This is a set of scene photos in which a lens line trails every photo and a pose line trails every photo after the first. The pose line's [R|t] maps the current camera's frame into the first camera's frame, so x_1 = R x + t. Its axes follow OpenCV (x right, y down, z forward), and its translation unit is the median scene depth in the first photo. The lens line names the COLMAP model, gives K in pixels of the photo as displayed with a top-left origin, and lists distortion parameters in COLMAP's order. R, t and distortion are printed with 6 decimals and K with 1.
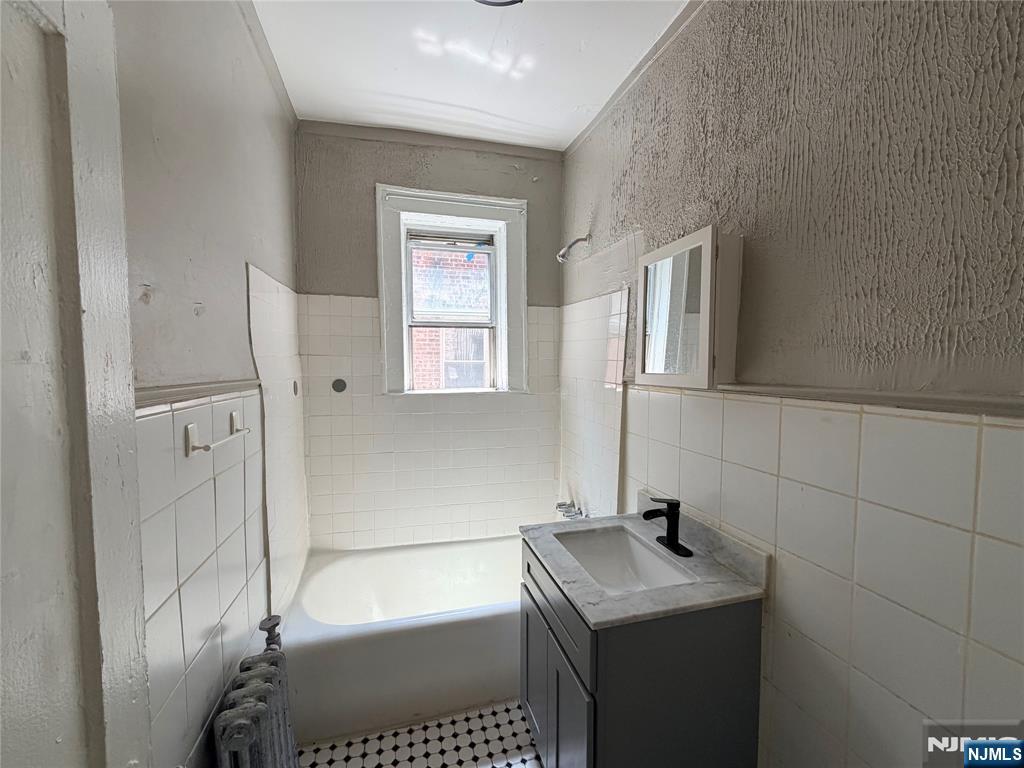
lens RADIAL K [[407.8, 0, 512.0], [0, 407.8, 384.0], [0, 0, 1]] dist [-0.000152, -0.000057]
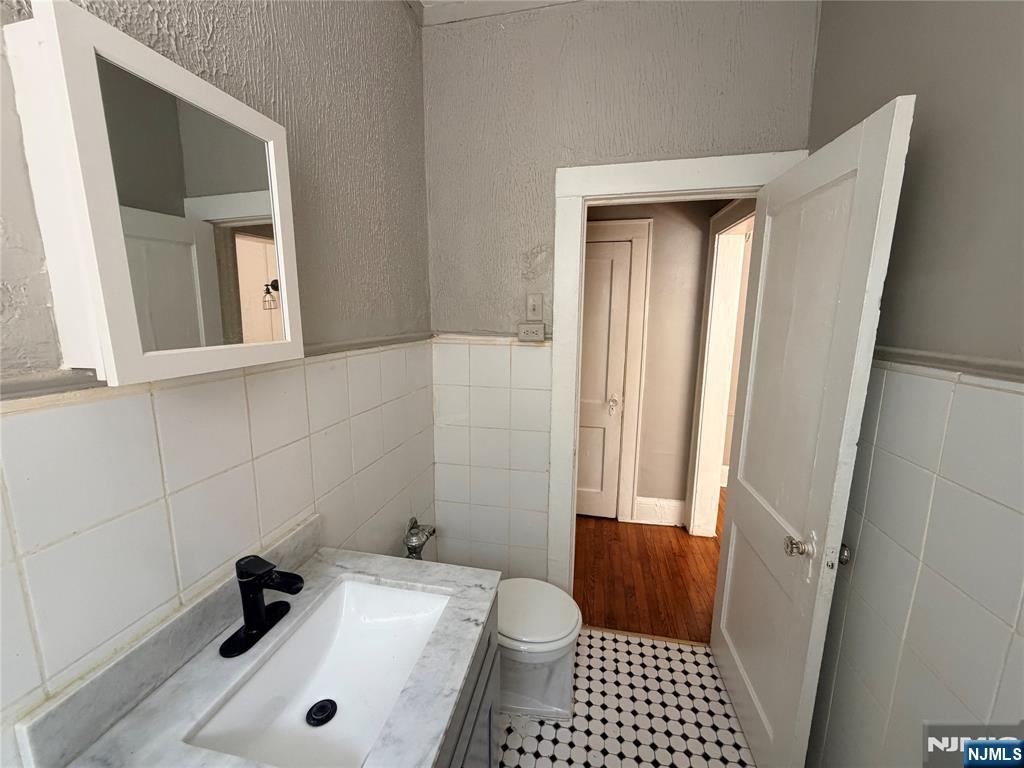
lens RADIAL K [[407.8, 0, 512.0], [0, 407.8, 384.0], [0, 0, 1]] dist [-0.000152, -0.000057]
pose [[-0.884430, -0.079829, 0.459795, -0.273849], [0.019300, 0.978161, 0.206952, -0.109568], [-0.466274, 0.191909, -0.863574, 1.815904]]
